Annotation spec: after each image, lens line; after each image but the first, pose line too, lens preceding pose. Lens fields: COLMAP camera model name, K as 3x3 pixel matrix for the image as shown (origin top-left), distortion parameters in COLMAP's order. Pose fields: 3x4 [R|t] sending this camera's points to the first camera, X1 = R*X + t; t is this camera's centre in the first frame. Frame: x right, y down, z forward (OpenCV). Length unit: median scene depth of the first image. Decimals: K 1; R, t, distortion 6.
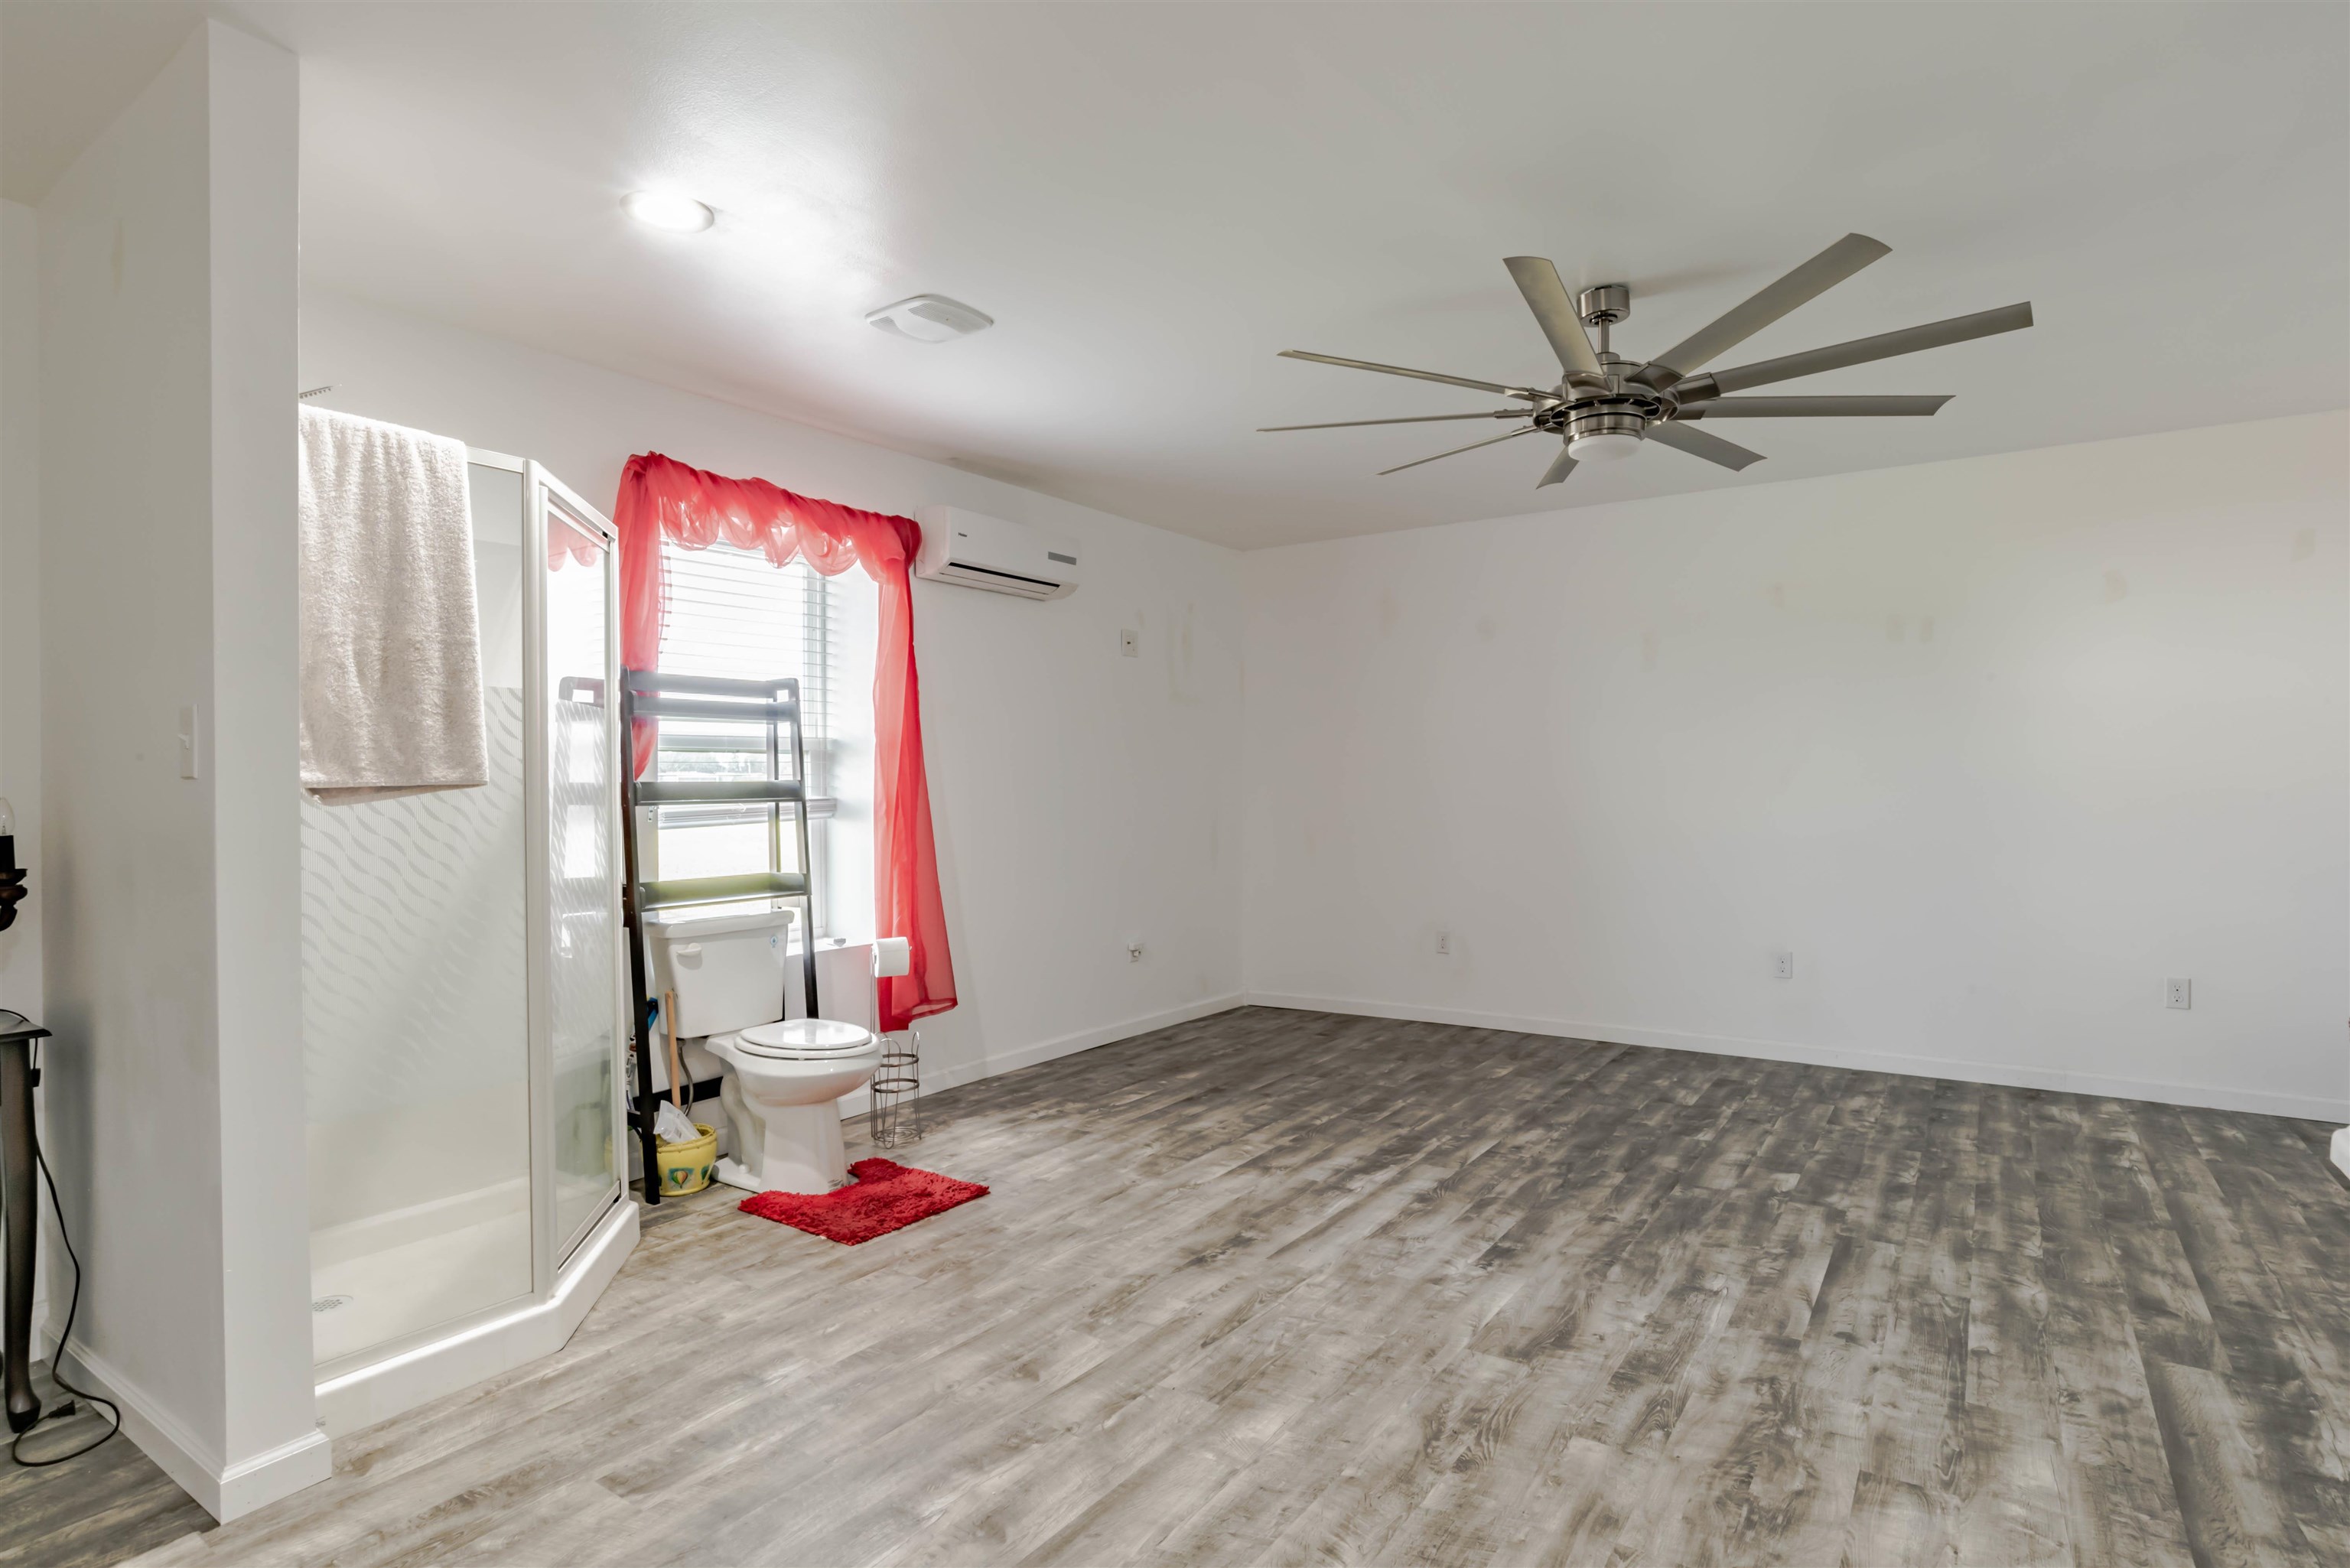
lens RADIAL K [[1192.5, 0, 1192.0], [0, 1192.5, 784.4], [0, 0, 1]] dist [-0.043536, 0.019297]
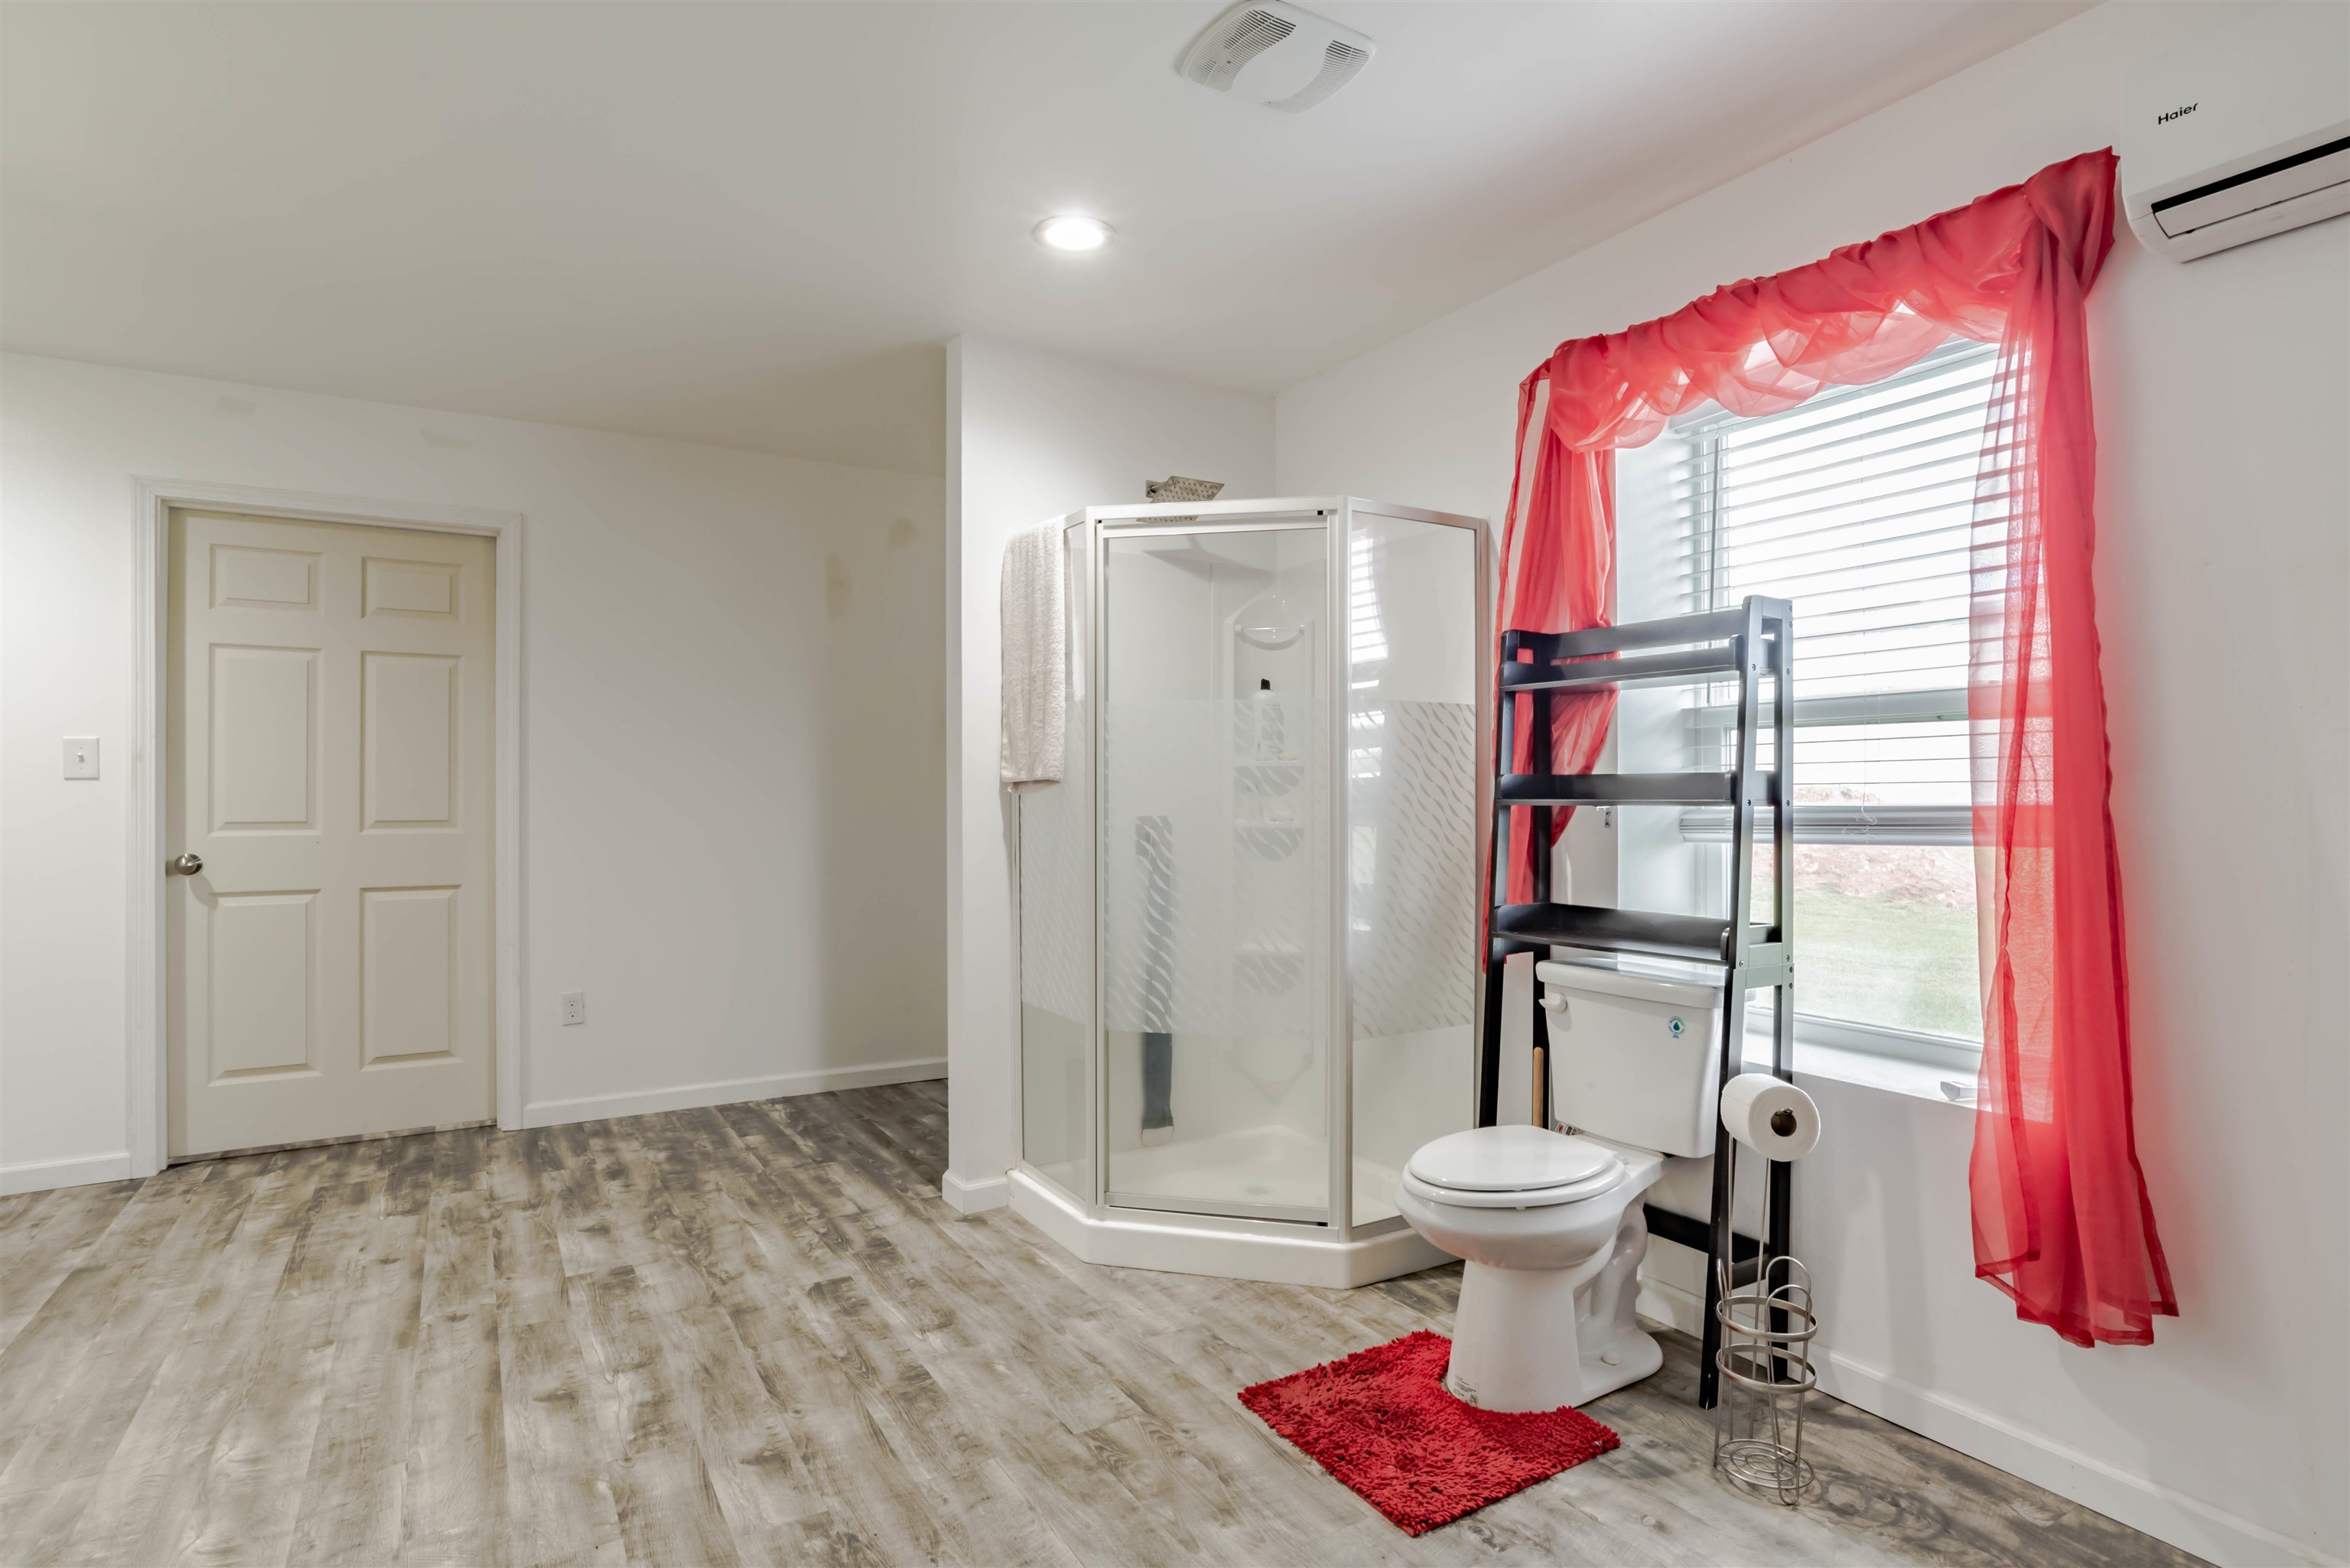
lens RADIAL K [[1192.5, 0, 1178.8], [0, 1192.5, 773.9], [0, 0, 1]] dist [-0.043536, 0.019297]
pose [[-0.405361, 0.000573, -0.914156, 0.397123], [0.002886, 0.999996, -0.000653, -0.004218], [0.914152, -0.002903, -0.405361, 1.226611]]
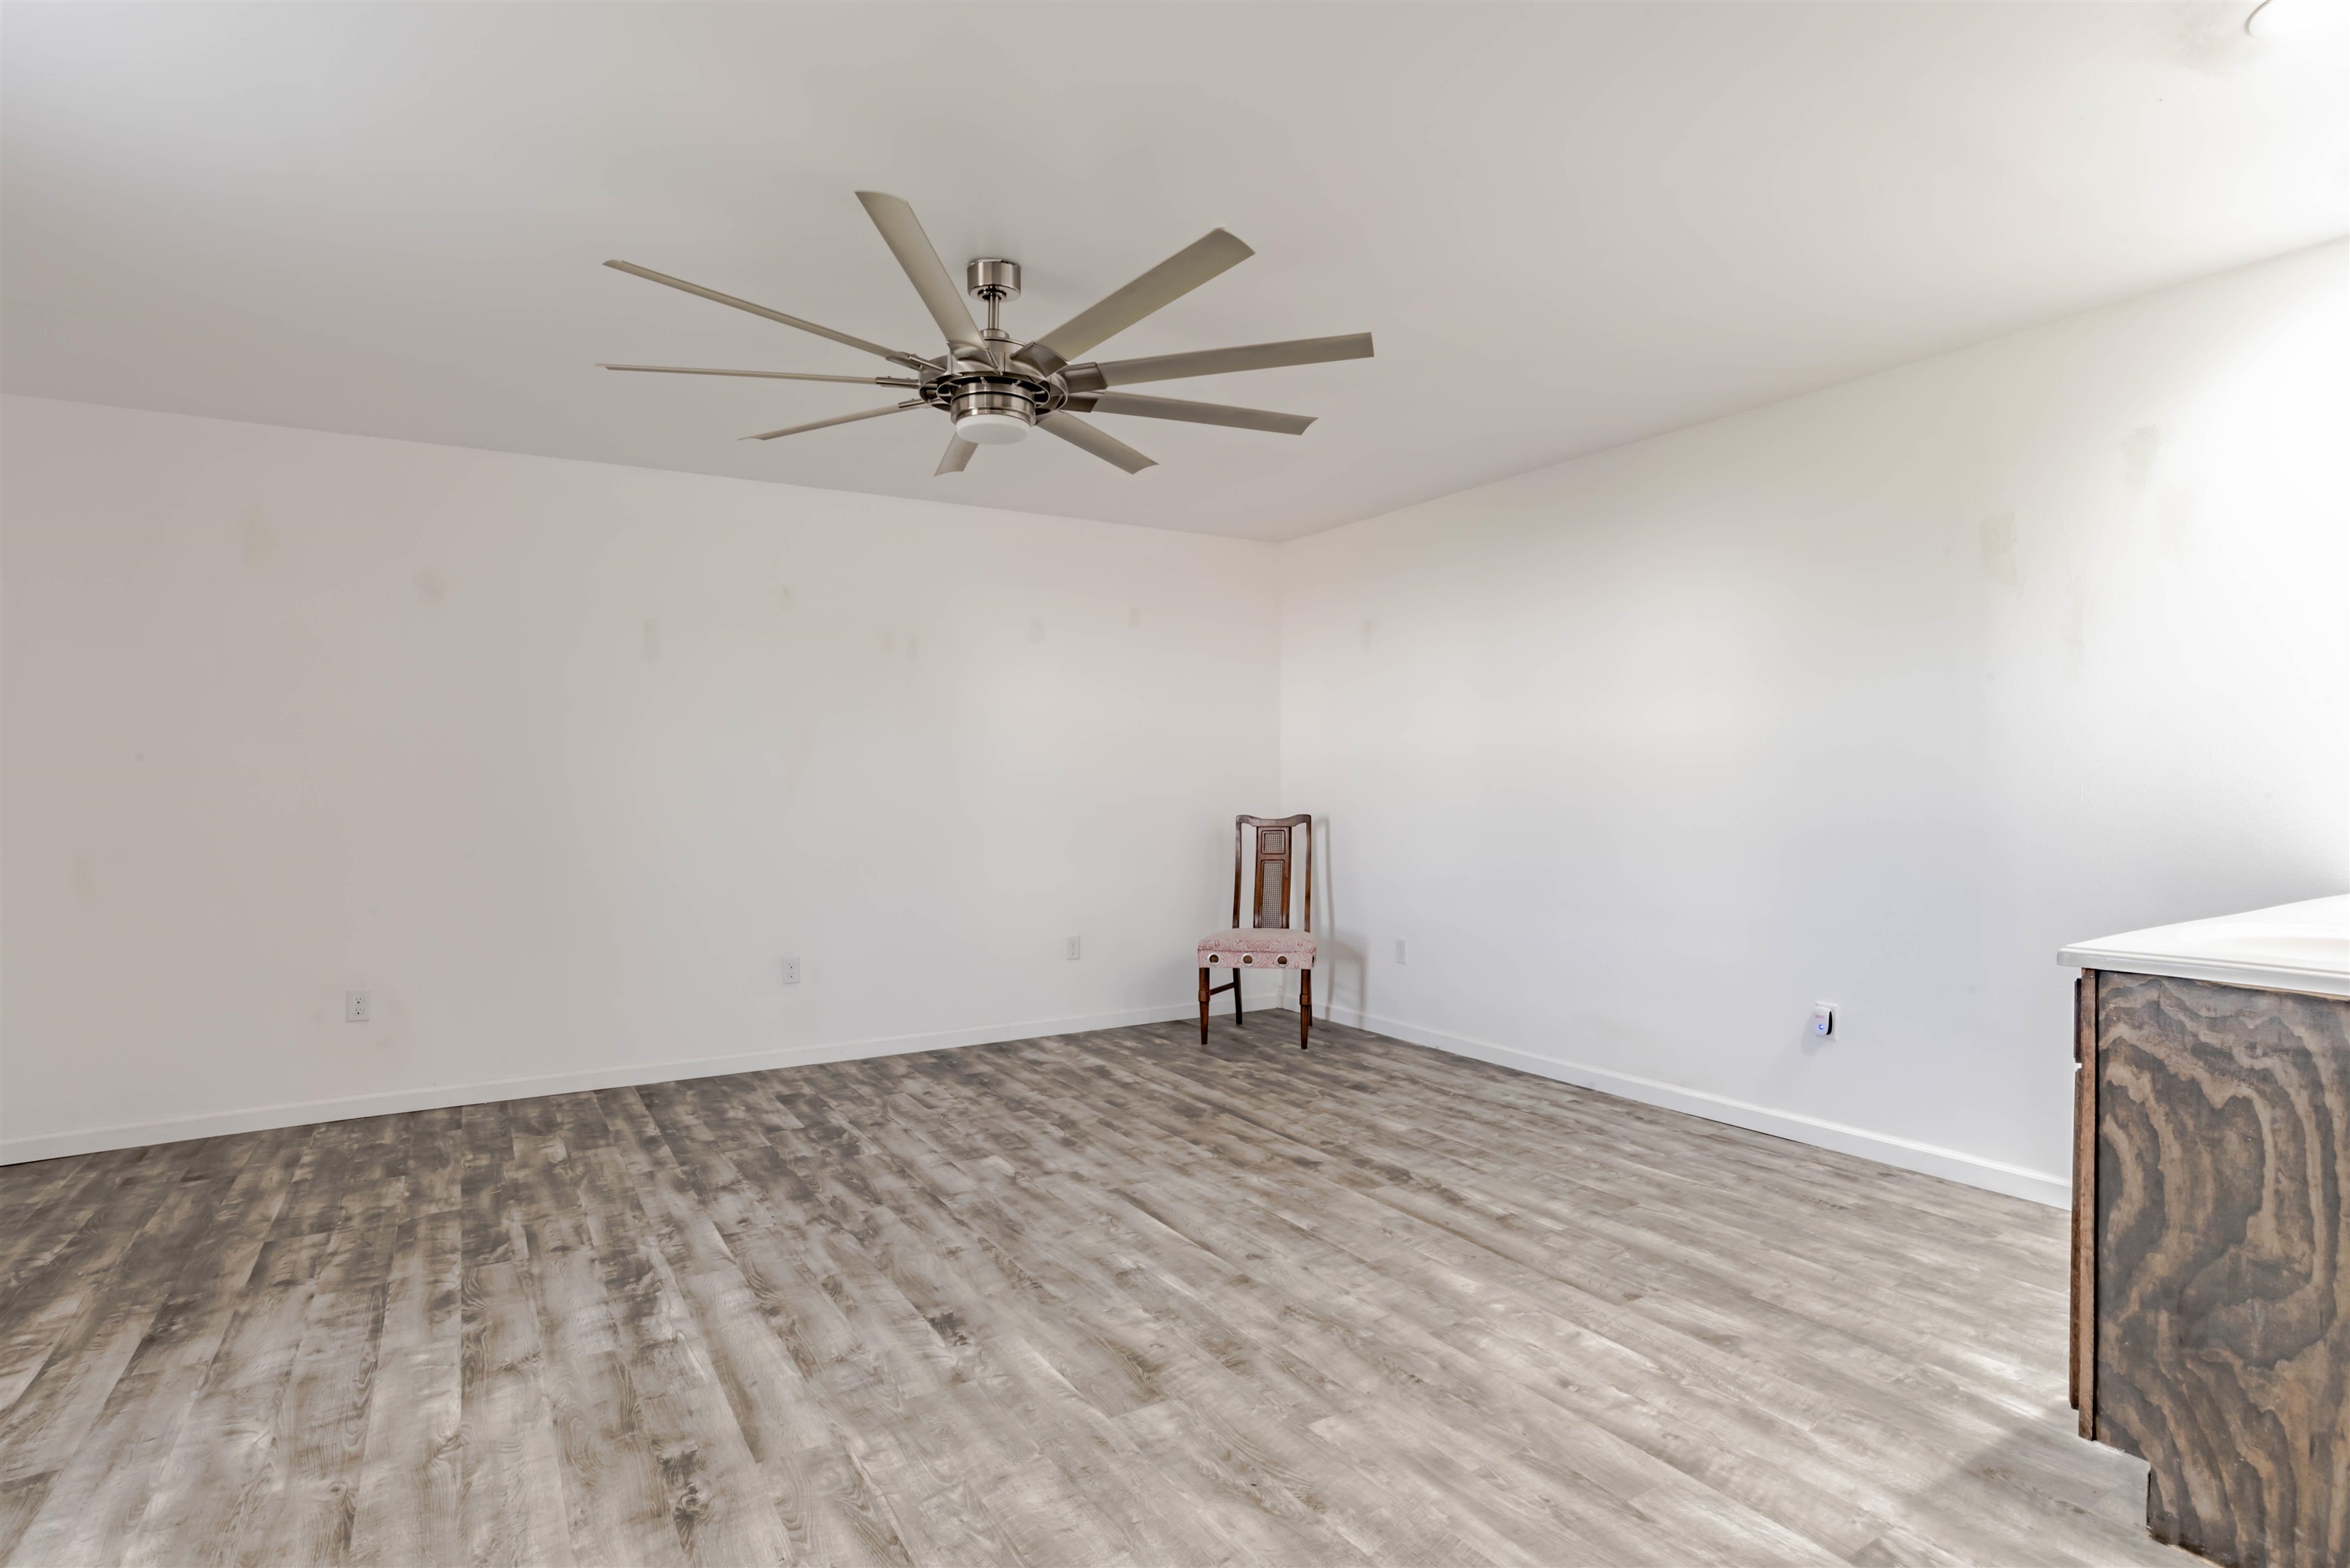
lens RADIAL K [[1192.5, 0, 1181.9], [0, 1192.5, 775.6], [0, 0, 1]] dist [-0.043536, 0.019297]
pose [[0.410064, 0.011606, 0.911983, -0.428532], [0.001333, 0.999910, -0.013324, 0.004645], [-0.912056, 0.006680, 0.410012, 0.444341]]
